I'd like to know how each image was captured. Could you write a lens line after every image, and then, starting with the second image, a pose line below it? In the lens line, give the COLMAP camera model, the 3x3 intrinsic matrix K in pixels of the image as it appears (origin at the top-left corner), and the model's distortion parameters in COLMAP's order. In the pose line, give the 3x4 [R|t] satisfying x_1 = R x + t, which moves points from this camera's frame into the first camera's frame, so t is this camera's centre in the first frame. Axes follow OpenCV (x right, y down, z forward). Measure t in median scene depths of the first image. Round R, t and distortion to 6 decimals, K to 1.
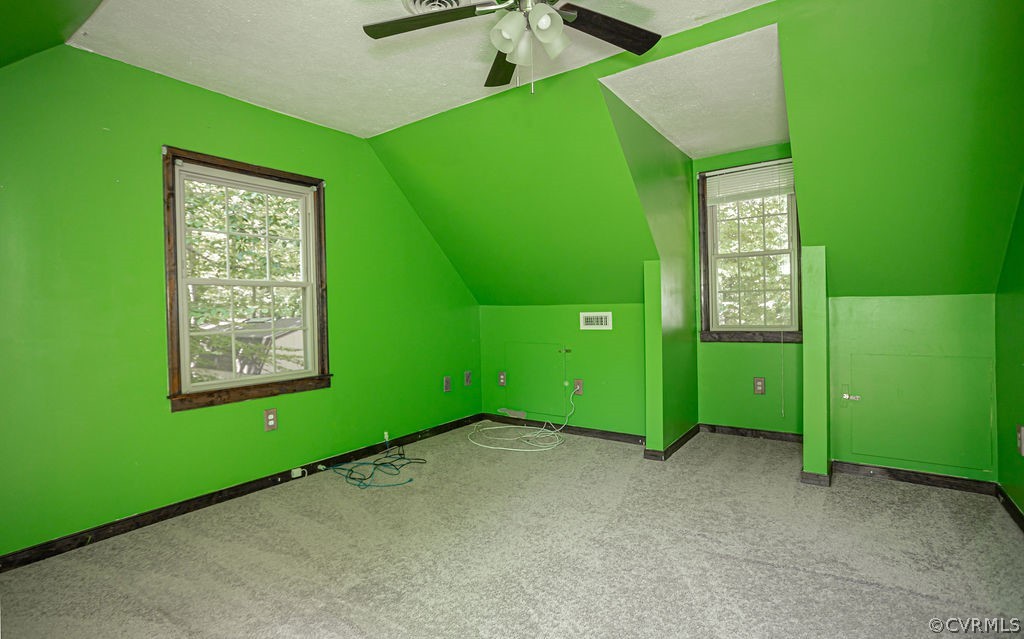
lens RADIAL K [[497.0, 0, 497.0], [0, 497.0, 318.8], [0, 0, 1]] dist [-0.060712, 0.036101]
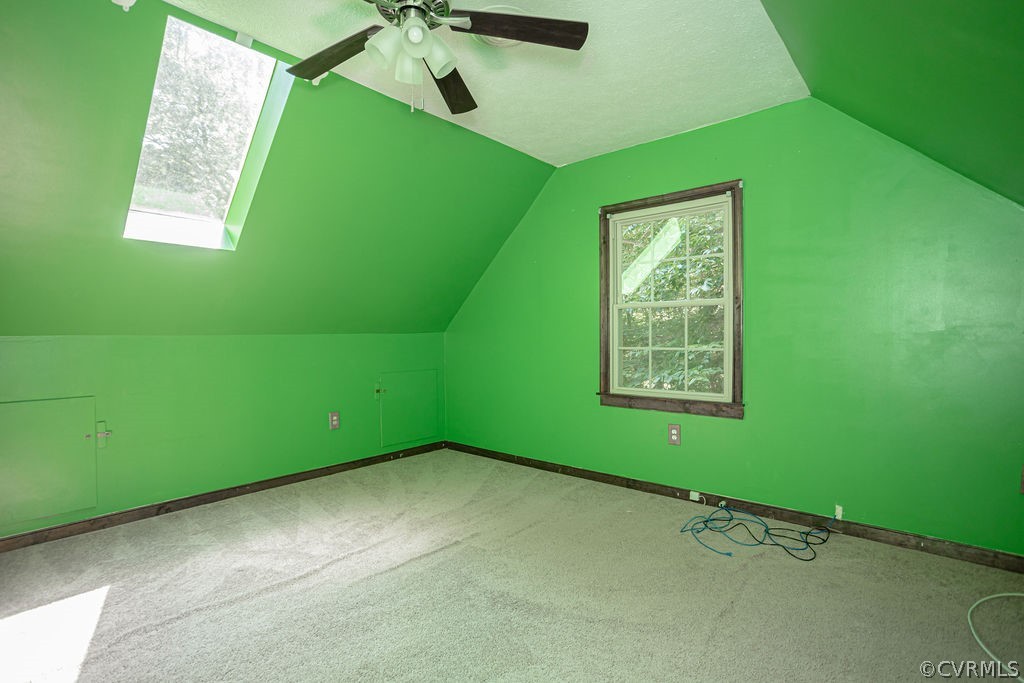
lens RADIAL K [[498.3, 0, 512.9], [0, 498.3, 347.0], [0, 0, 1]] dist [-0.055322, 0.031932]
pose [[-0.093285, 0.048763, -0.994445, 0.553468], [-0.009548, 0.998710, 0.049868, -0.027405], [0.995594, 0.014147, -0.092700, 0.681142]]
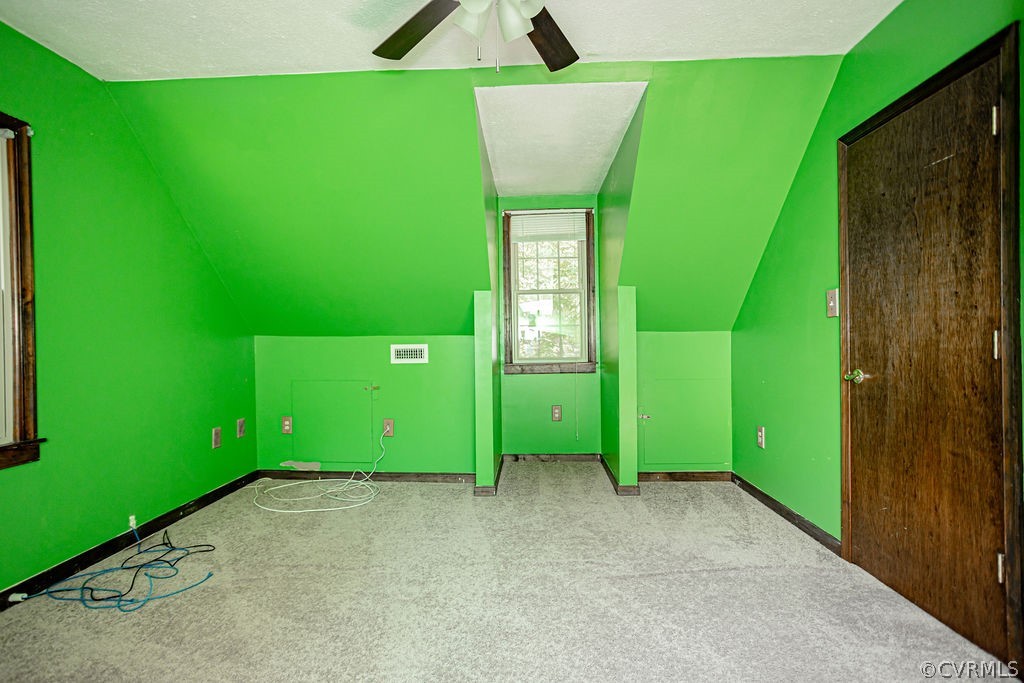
lens RADIAL K [[498.3, 0, 512.9], [0, 498.3, 347.0], [0, 0, 1]] dist [-0.055322, 0.031932]
pose [[0.827185, 0.005751, 0.561901, -0.191128], [0.004456, 0.999849, -0.016792, 0.009254], [-0.561913, 0.016394, 0.827034, 0.158099]]
